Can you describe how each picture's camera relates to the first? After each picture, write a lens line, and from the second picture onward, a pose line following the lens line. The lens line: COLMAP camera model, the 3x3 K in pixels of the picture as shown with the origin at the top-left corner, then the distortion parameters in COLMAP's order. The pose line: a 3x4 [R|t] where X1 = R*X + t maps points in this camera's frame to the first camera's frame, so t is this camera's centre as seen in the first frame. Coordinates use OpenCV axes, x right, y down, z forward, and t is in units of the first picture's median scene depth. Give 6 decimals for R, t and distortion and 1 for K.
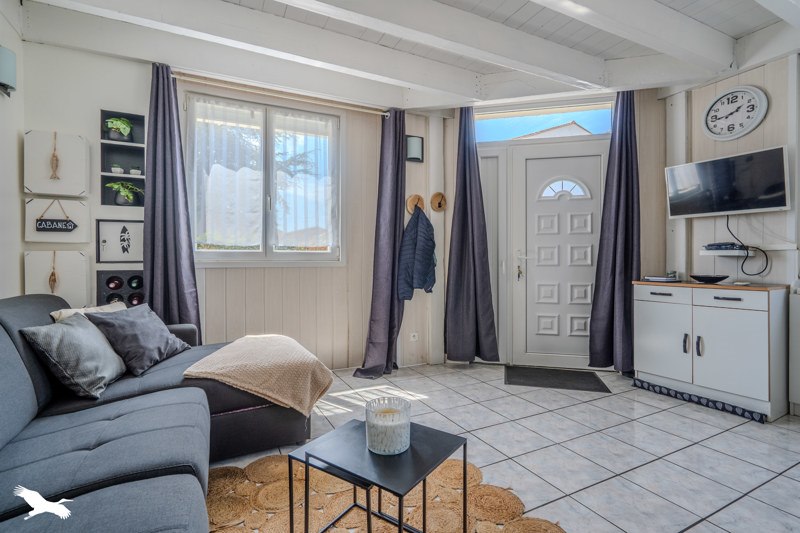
lens RADIAL K [[371.7, 0, 383.8], [0, 371.7, 263.7], [0, 0, 1]] dist [0.000109, 0.000064]
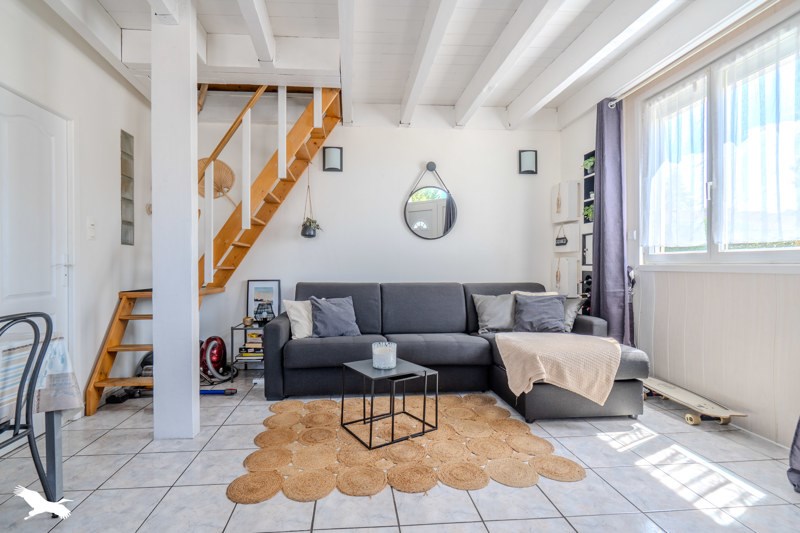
lens RADIAL K [[375.8, 0, 374.1], [0, 375.8, 267.2], [0, 0, 1]] dist [0.000297, 0.000708]
pose [[-0.361832, 0.007946, -0.932210, 0.703549], [-0.006379, 0.999919, 0.010999, -0.005244], [0.932222, 0.009926, -0.361752, 0.655642]]
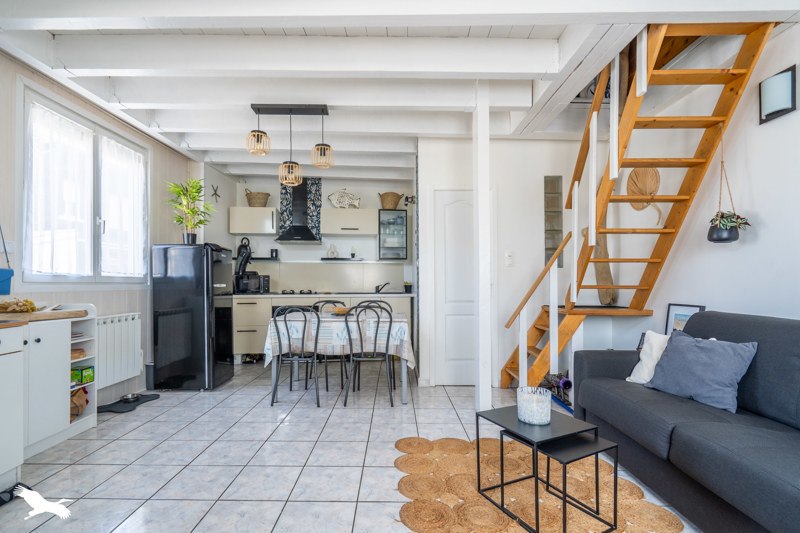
lens RADIAL K [[386.9, 0, 389.3], [0, 386.9, 280.6], [0, 0, 1]] dist [0.000032, 0.000111]
pose [[-0.895072, 0.008322, 0.445844, -0.069300], [0.010752, 0.999938, 0.002922, -0.016969], [-0.445792, 0.007409, -0.895106, 1.029562]]
